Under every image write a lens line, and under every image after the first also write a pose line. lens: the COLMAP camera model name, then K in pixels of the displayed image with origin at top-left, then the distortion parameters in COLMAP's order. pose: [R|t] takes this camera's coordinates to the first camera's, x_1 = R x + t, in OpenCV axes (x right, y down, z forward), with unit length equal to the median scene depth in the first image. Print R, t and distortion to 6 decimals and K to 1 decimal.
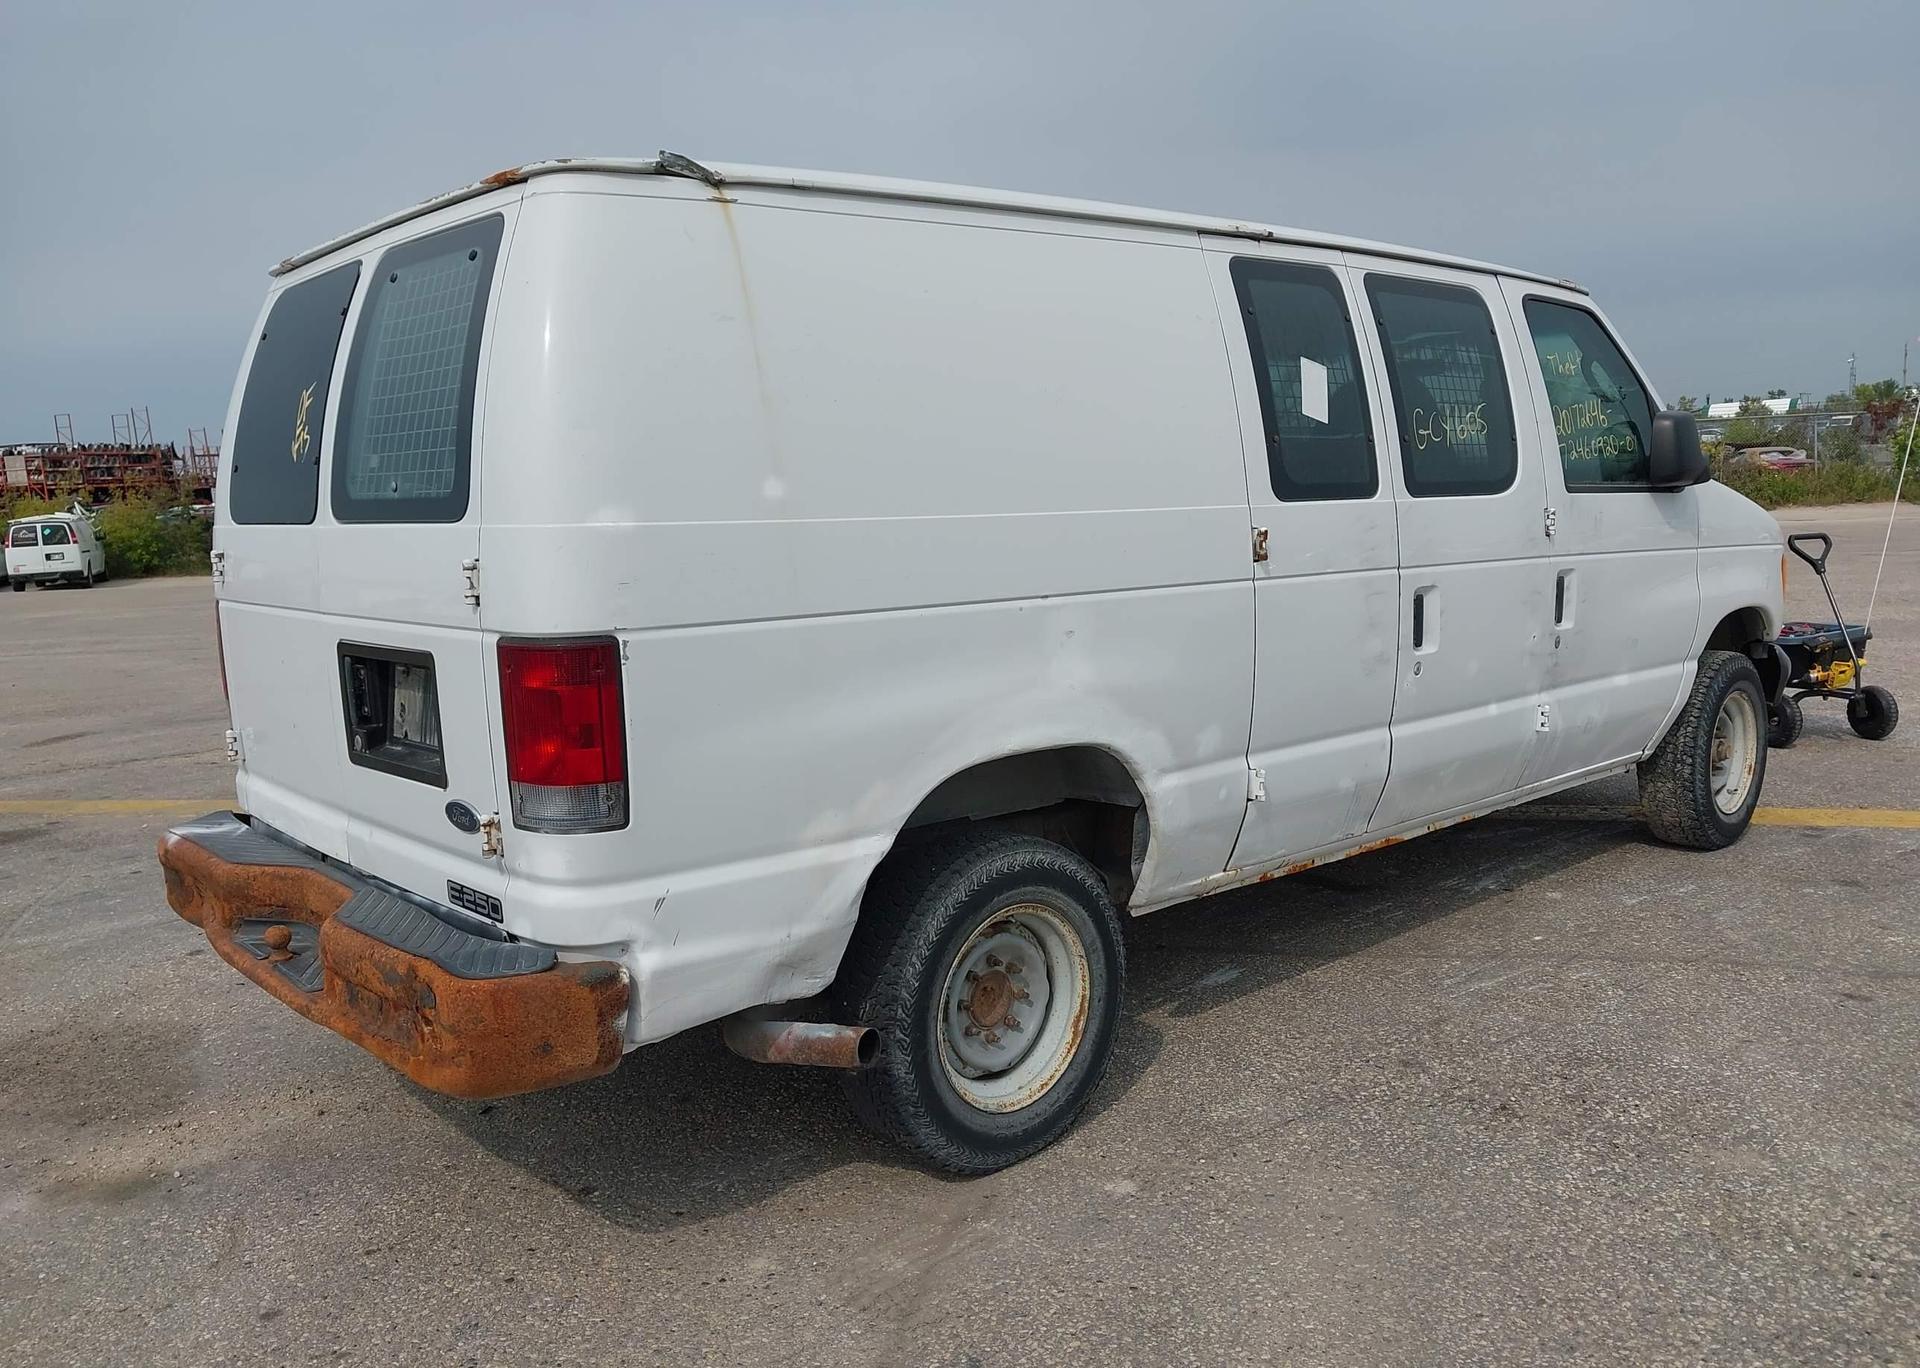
lens RADIAL K [[1519.6, 0, 961.1], [0, 1519.6, 693.0], [0, 0, 1]] dist [0.040165, -0.064717]
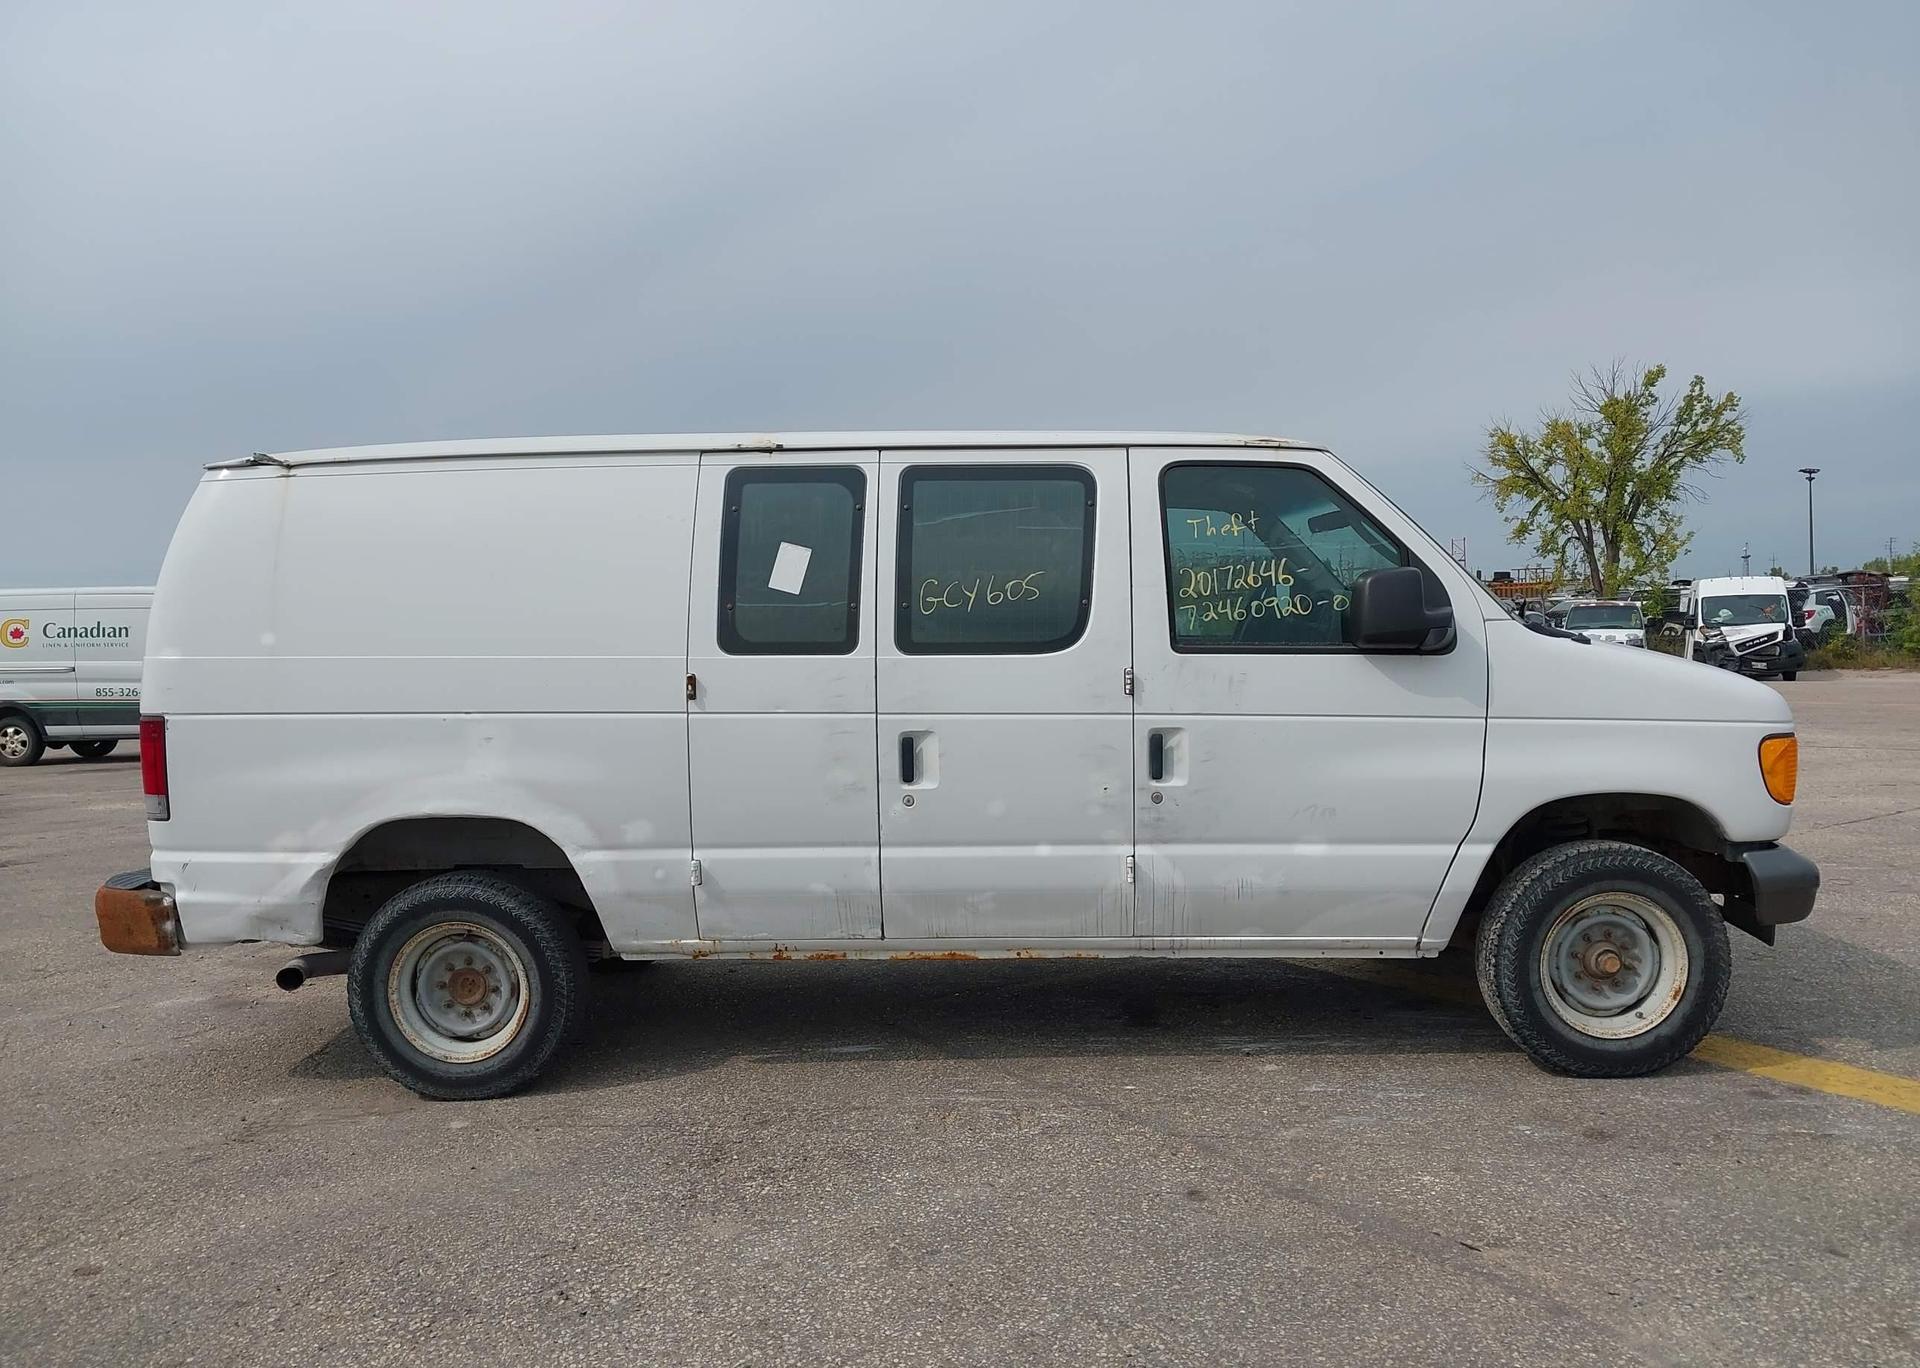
lens RADIAL K [[1519.6, 0, 945.4], [0, 1519.6, 676.6], [0, 0, 1]] dist [0.040165, -0.064717]
pose [[0.727391, 0.047381, -0.684585, 1.215837], [-0.098937, 0.994431, -0.036298, -0.078403], [0.679053, 0.094134, 0.728029, 0.191476]]
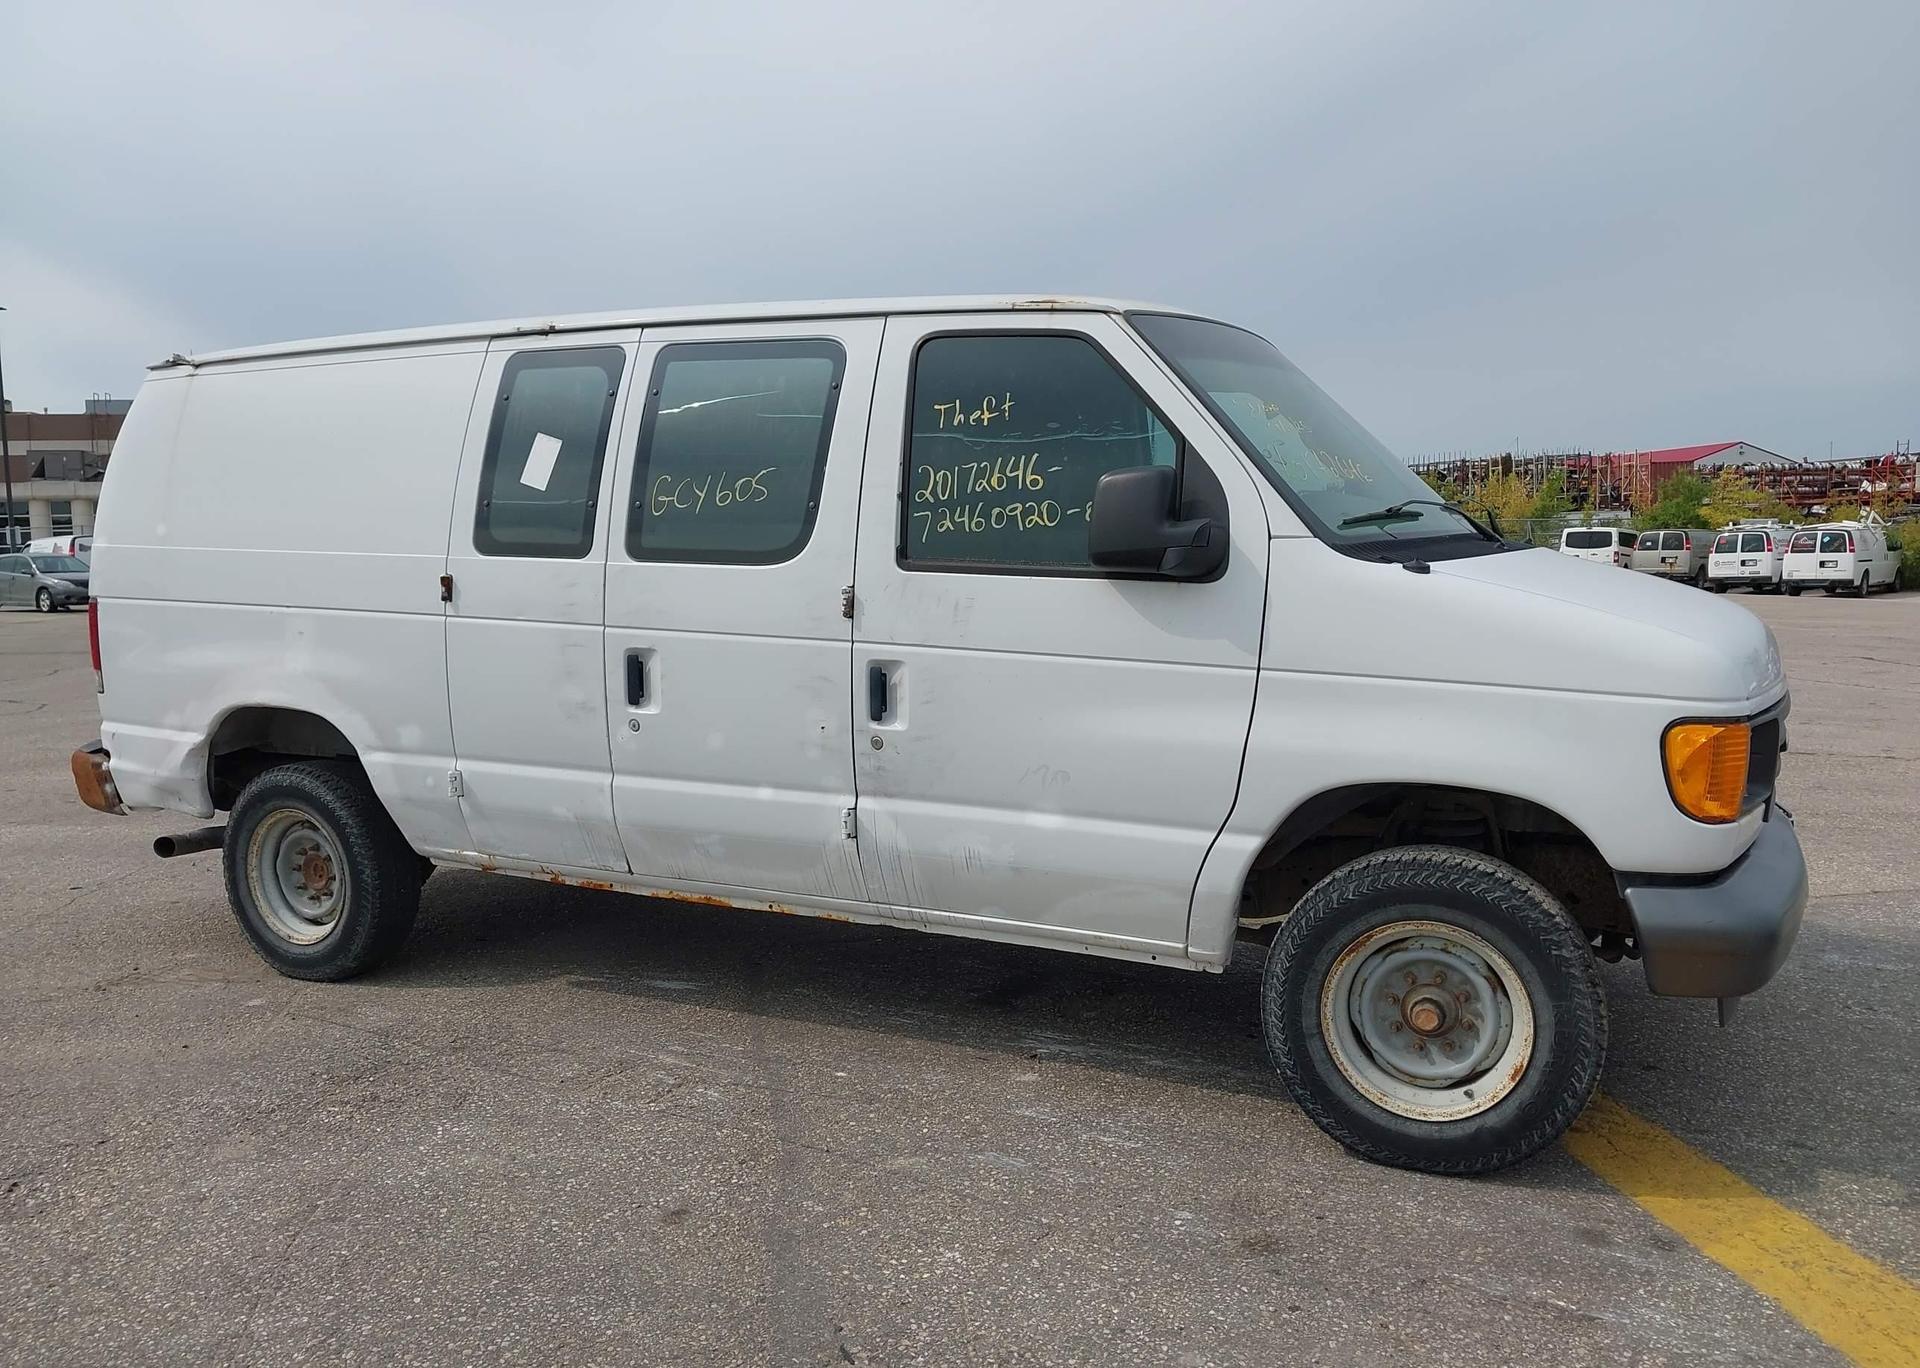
lens RADIAL K [[1519.6, 0, 960.3], [0, 1519.6, 693.3], [0, 0, 1]] dist [0.040165, -0.064717]
pose [[0.379963, 0.136237, -0.914914, 1.466248], [-0.137901, 0.986384, 0.089609, -0.177721], [0.914665, 0.092119, 0.393576, 0.875097]]
